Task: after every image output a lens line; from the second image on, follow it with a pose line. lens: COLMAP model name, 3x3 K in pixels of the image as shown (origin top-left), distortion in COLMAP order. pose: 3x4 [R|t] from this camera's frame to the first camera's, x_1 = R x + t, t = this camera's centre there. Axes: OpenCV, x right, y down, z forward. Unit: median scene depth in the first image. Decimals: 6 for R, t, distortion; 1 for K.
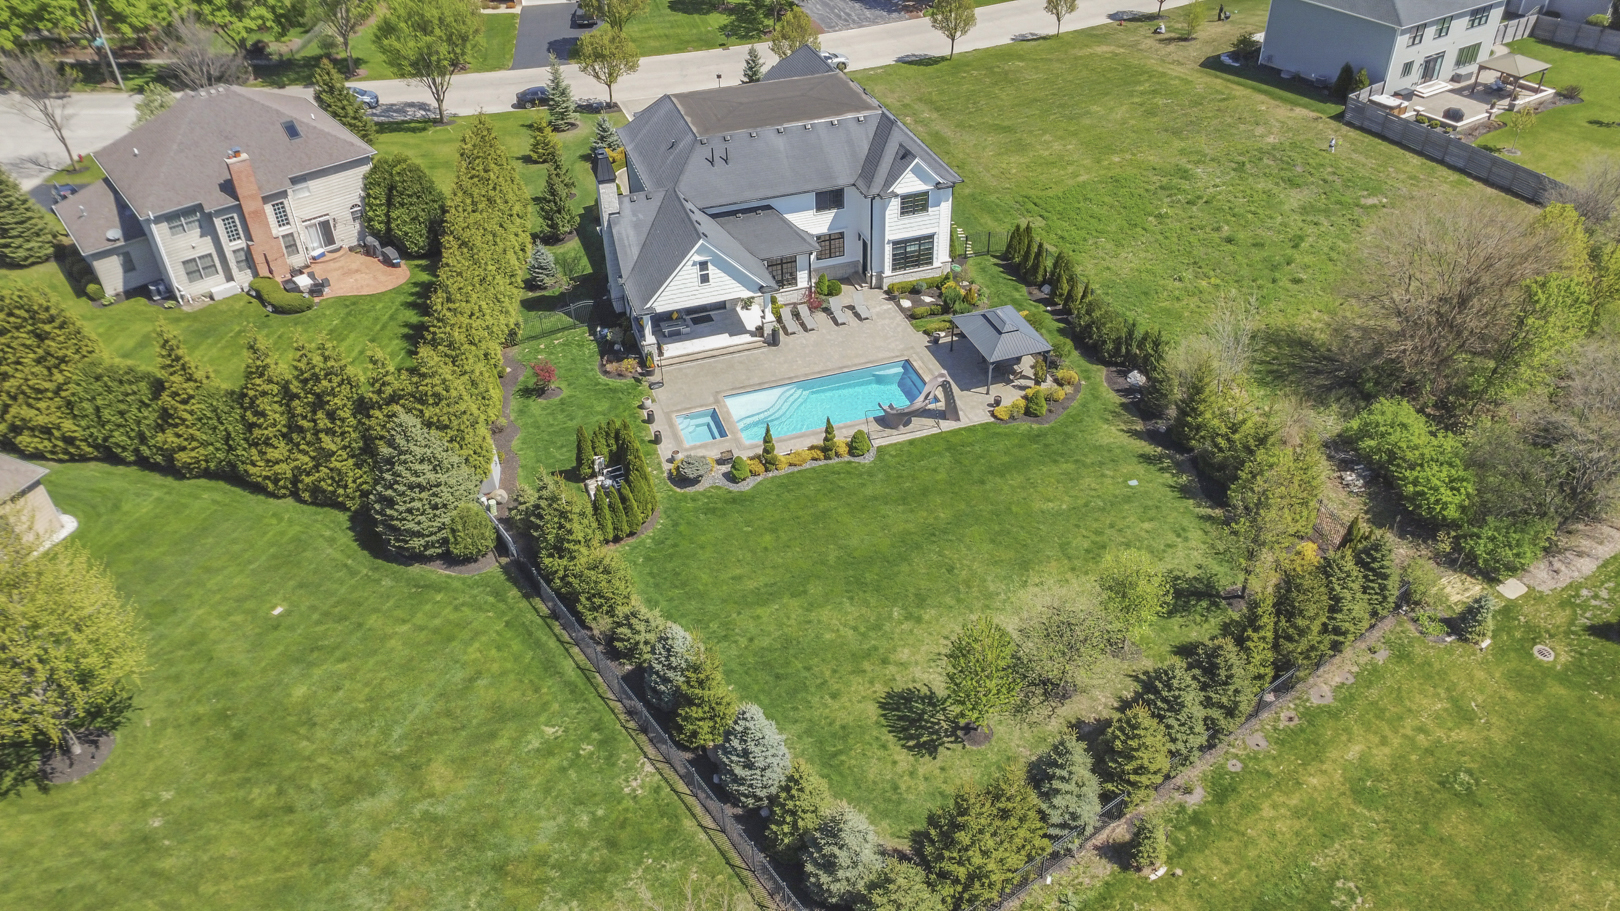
lens RADIAL K [[1173.4, 0, 810.0], [0, 1173.4, 455.5], [0, 0, 1]] dist [-0.025238, -0.006035]
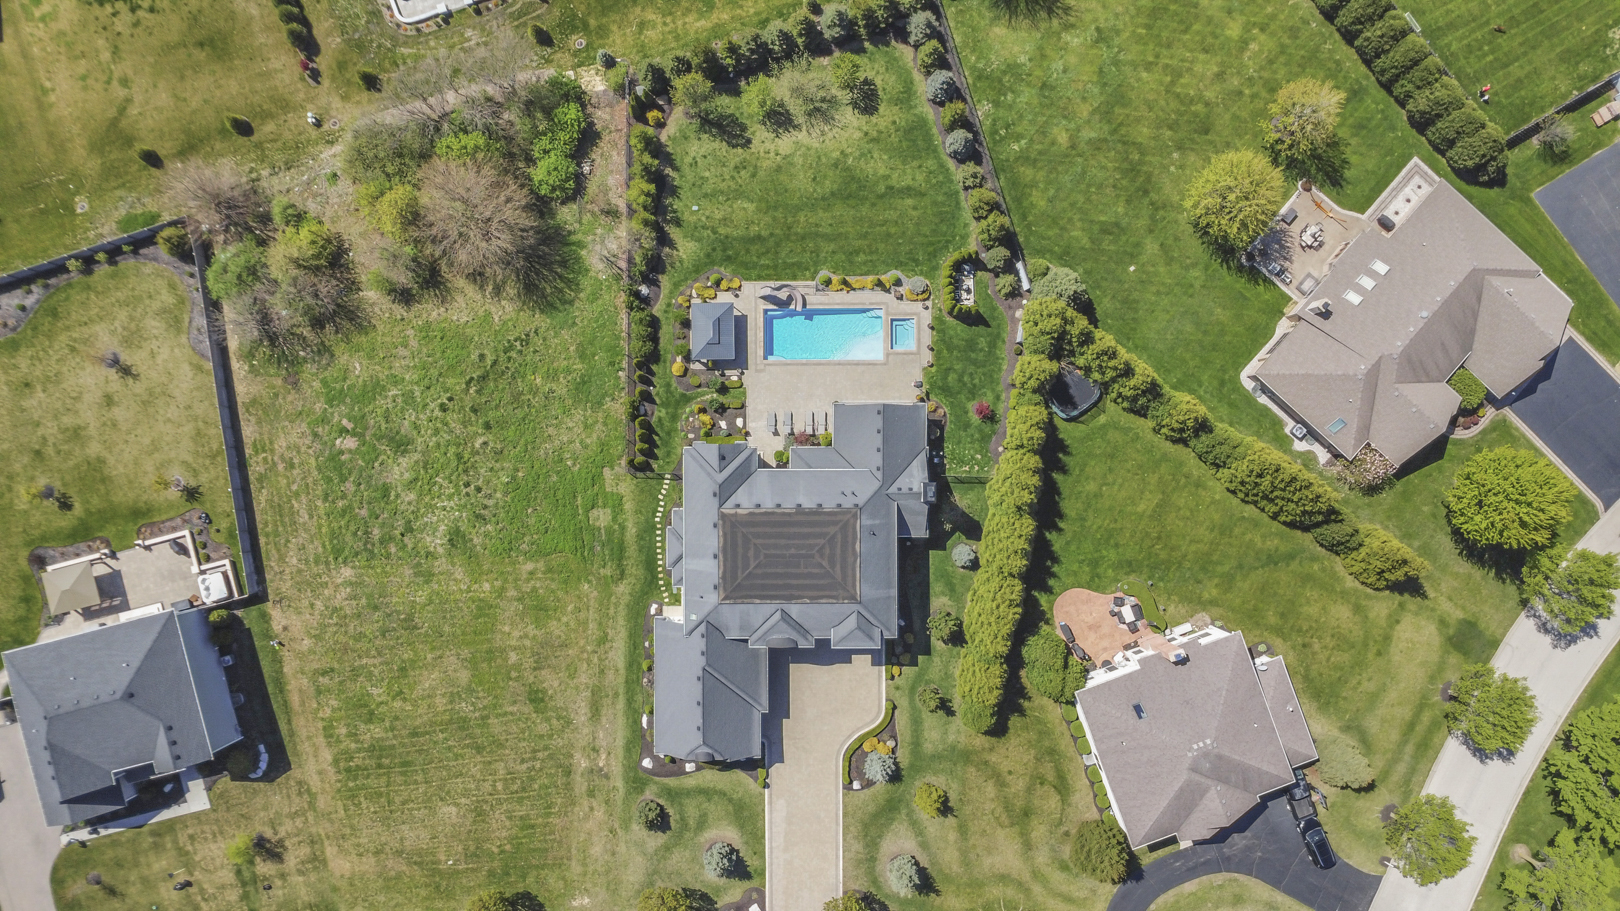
lens RADIAL K [[1173.4, 0, 810.0], [0, 1173.4, 455.5], [0, 0, 1]] dist [-0.025238, -0.006035]
pose [[-0.950195, -0.310548, 0.026243, -0.058030], [0.204656, -0.558249, 0.804036, -1.393455], [-0.235042, 0.769362, 0.594001, 0.128647]]
